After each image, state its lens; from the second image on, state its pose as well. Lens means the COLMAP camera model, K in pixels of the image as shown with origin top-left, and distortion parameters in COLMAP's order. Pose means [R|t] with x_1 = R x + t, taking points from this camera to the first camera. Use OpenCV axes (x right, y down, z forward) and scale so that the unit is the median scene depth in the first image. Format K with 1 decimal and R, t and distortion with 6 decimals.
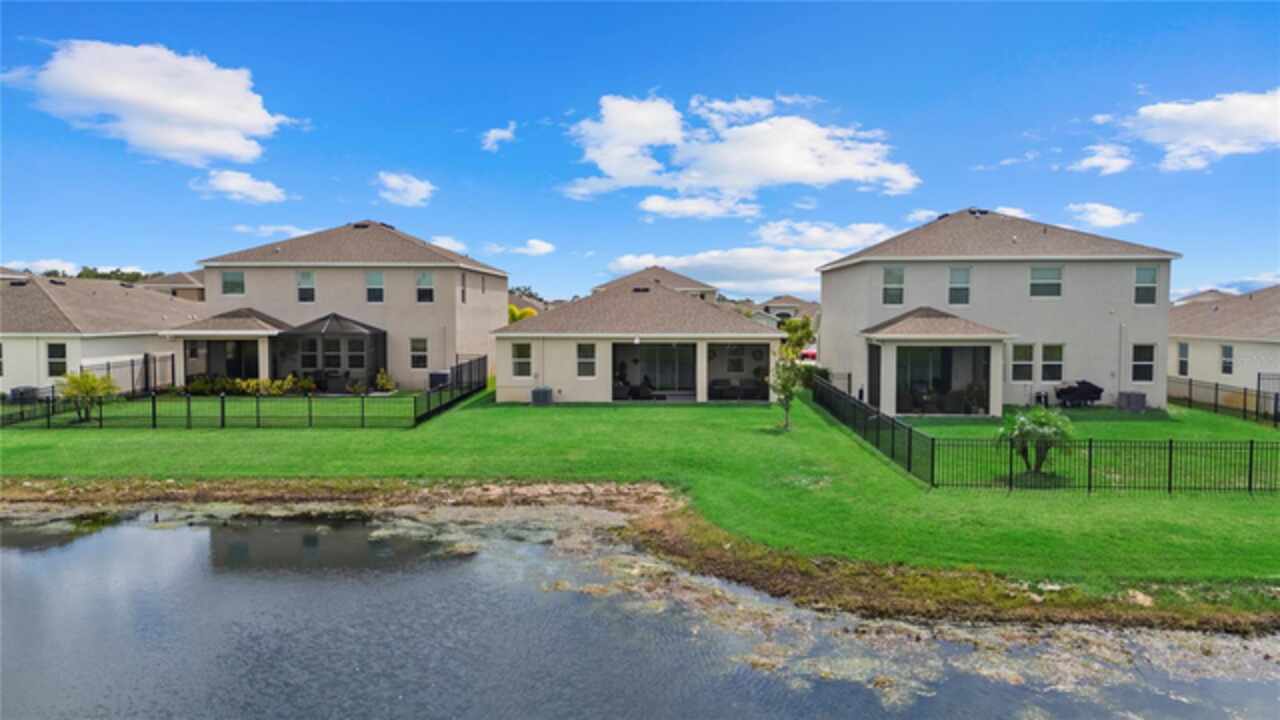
lens RADIAL K [[933.1, 0, 640.0], [0, 933.1, 360.0], [0, 0, 1]] dist [0.083163, -0.072025]
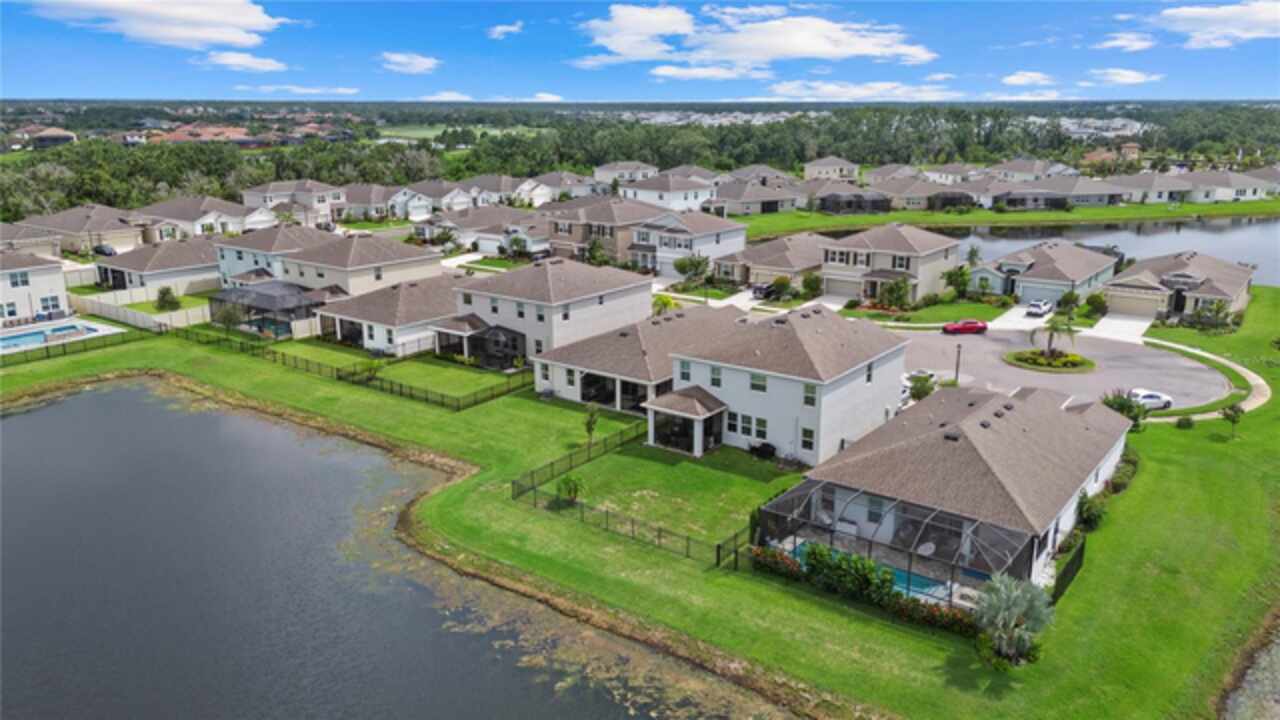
lens RADIAL K [[933.1, 0, 640.0], [0, 933.1, 360.0], [0, 0, 1]] dist [0.083163, -0.072025]
pose [[0.822158, 0.149364, -0.549315, 1.109118], [-0.028753, 0.974628, 0.221975, -0.465593], [0.568533, -0.166704, 0.805593, -0.456455]]
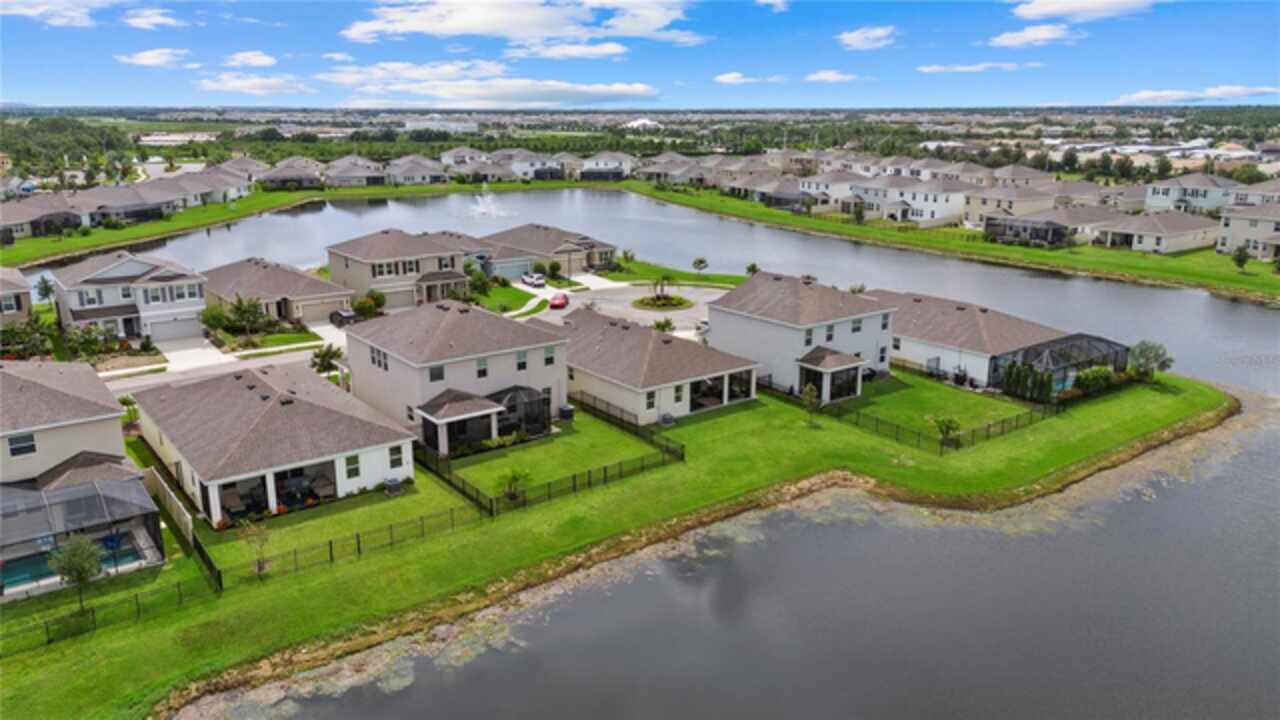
lens RADIAL K [[933.1, 0, 640.0], [0, 933.1, 360.0], [0, 0, 1]] dist [0.083163, -0.072025]
pose [[0.781958, -0.163238, 0.601577, -1.211652], [0.035024, 0.975082, 0.219064, -0.470397], [-0.622346, -0.150229, 0.768190, -0.350778]]
